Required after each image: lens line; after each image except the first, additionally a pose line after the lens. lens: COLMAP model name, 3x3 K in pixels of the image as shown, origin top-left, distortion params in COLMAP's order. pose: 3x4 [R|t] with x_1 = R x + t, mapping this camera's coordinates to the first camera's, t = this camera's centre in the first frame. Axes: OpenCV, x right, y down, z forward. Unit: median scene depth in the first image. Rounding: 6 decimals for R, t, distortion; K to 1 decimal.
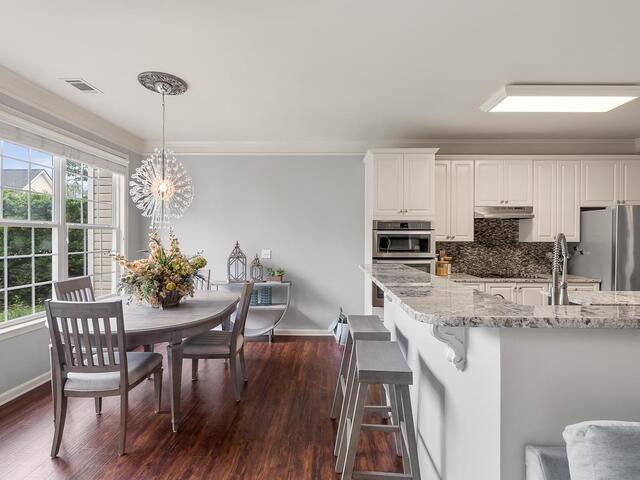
lens RADIAL K [[324.4, 0, 321.2], [0, 324.4, 239.4], [0, 0, 1]] dist [-0.010049, 0.001867]
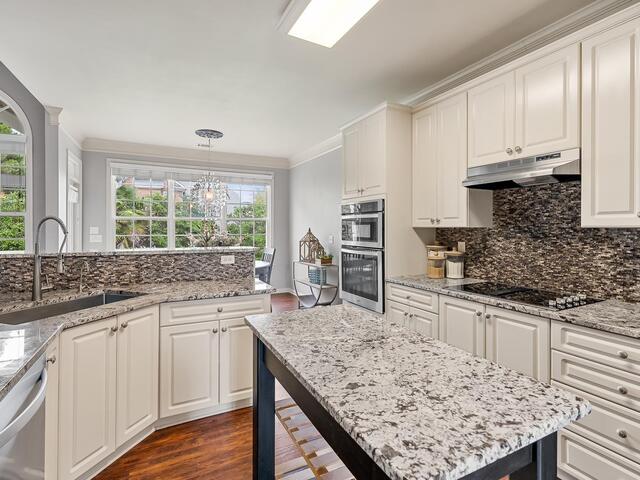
lens RADIAL K [[324.4, 0, 317.4], [0, 324.4, 227.5], [0, 0, 1]] dist [-0.010049, 0.001867]
pose [[0.476824, -0.005131, -0.878984, 0.890152], [-0.003501, 0.999964, -0.007737, 0.013000], [0.878992, 0.006766, 0.476789, 0.484244]]
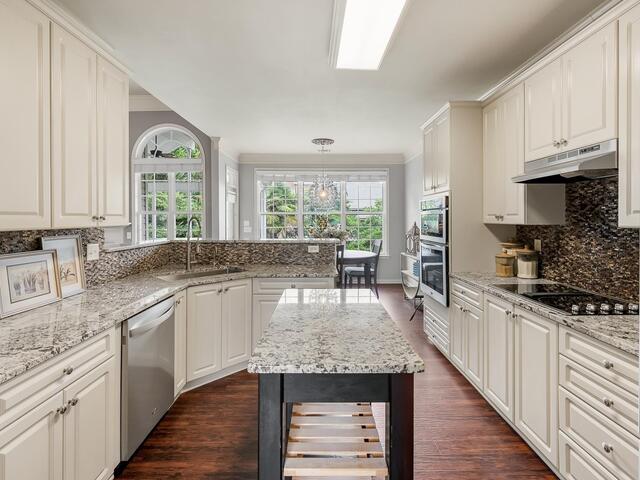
lens RADIAL K [[324.4, 0, 317.7], [0, 324.4, 220.4], [0, 0, 1]] dist [-0.010049, 0.001867]
pose [[0.036899, -0.000355, -0.999319, 1.057077], [-0.003910, 0.999992, -0.000500, 0.000953], [0.999311, 0.003926, 0.036897, 0.631429]]
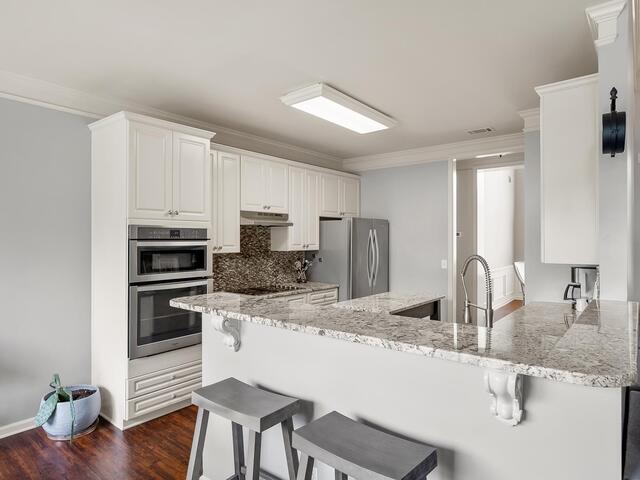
lens RADIAL K [[393.8, 0, 317.2], [0, 393.8, 242.5], [0, 0, 1]] dist [0.003780, 0.000483]
pose [[0.616100, -0.010461, 0.787598, -0.212127], [0.005854, 0.999945, 0.008702, -0.027798], [-0.787646, -0.000751, 0.616127, 0.221976]]
